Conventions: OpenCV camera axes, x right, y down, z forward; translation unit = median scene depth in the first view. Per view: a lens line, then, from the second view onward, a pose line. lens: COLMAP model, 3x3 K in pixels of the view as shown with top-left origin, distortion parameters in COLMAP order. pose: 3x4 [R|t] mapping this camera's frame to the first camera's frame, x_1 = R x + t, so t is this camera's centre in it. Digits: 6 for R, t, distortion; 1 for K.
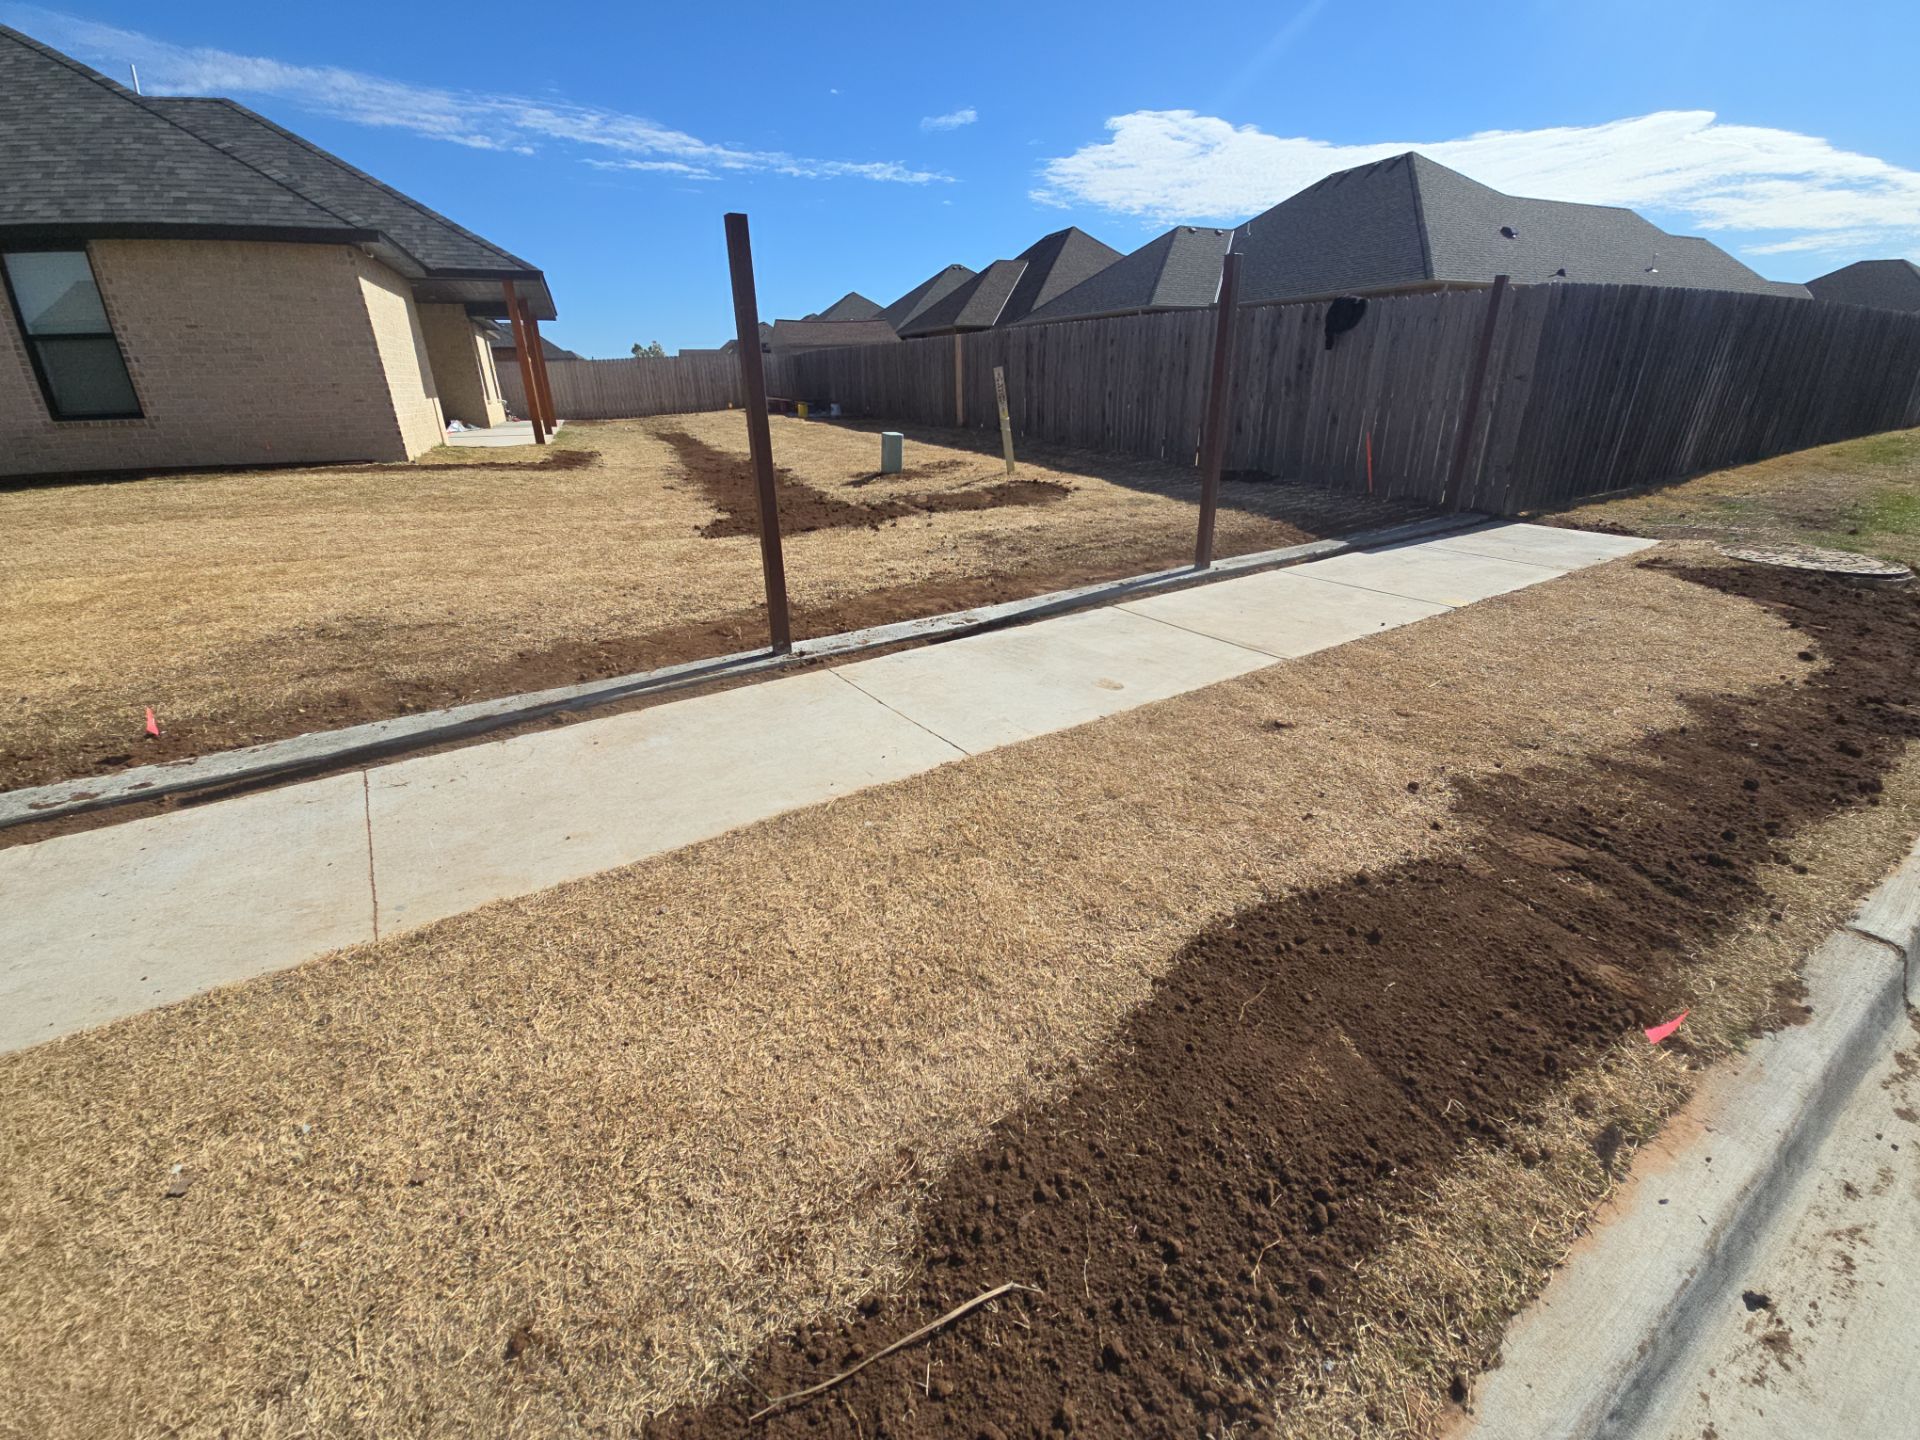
lens RADIAL K [[804.3, 0, 963.4], [0, 804.3, 727.2], [0, 0, 1]] dist [0.004153, -0.005796]
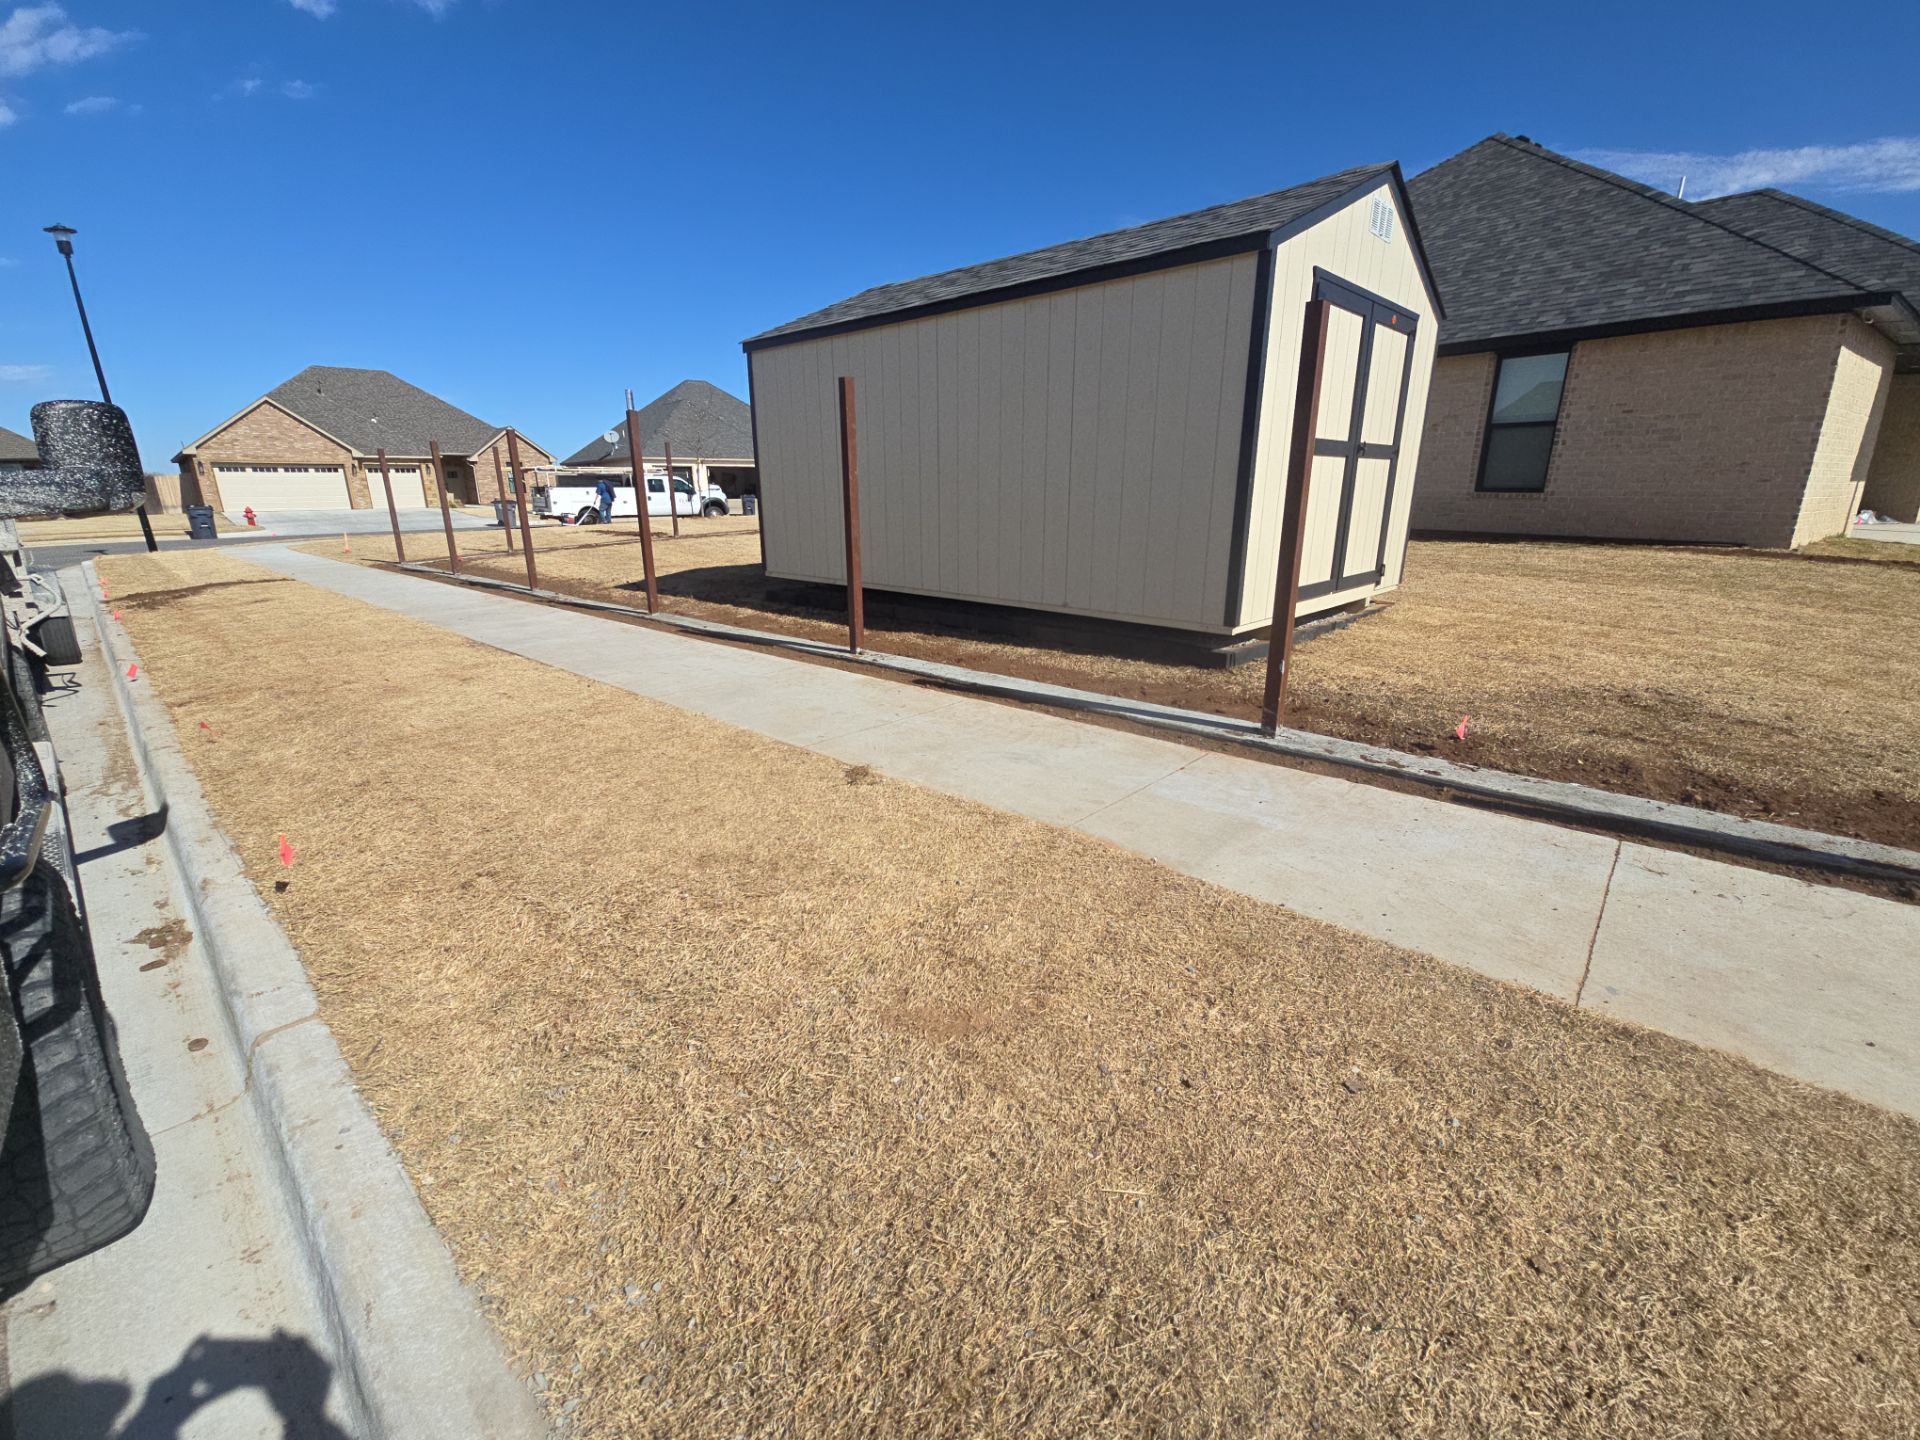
lens RADIAL K [[804.3, 0, 963.4], [0, 804.3, 727.2], [0, 0, 1]] dist [0.004153, -0.005796]
pose [[0.229309, 0.292047, -0.928507, -0.084885], [-0.383997, 0.903698, 0.189410, 0.048667], [0.894407, 0.313111, 0.319371, -0.024801]]
